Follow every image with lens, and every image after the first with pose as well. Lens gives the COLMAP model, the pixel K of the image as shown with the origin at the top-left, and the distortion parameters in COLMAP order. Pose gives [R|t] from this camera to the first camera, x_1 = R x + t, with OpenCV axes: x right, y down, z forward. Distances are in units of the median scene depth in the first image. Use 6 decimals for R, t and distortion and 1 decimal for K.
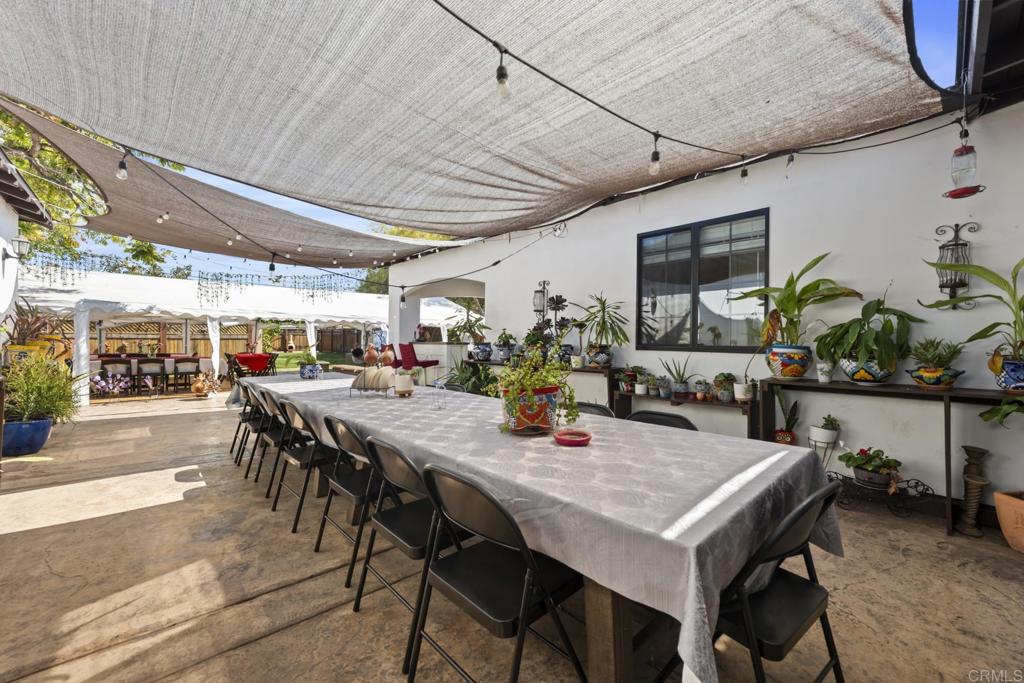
lens RADIAL K [[406.2, 0, 512.0], [0, 406.2, 341.5], [0, 0, 1]] dist [0.000839, -0.000001]
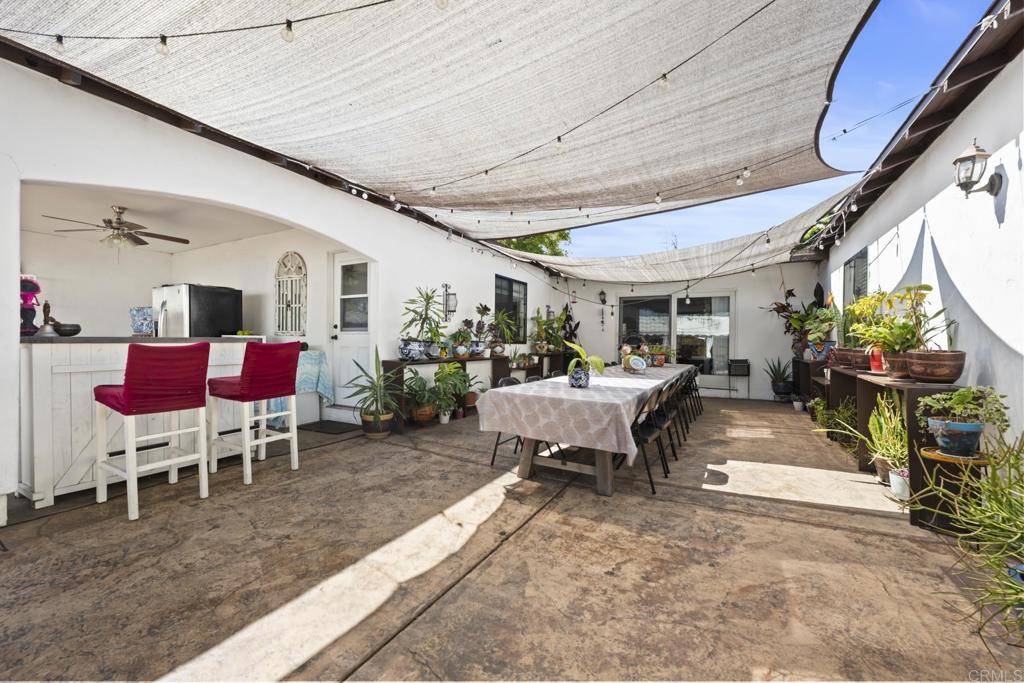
lens RADIAL K [[406.2, 0, 512.0], [0, 406.2, 341.5], [0, 0, 1]] dist [0.000839, -0.000001]
pose [[-0.315364, -0.014271, 0.948863, -1.673081], [-0.013573, 0.999852, 0.010526, -0.004627], [-0.948874, -0.009559, -0.315511, 1.900516]]
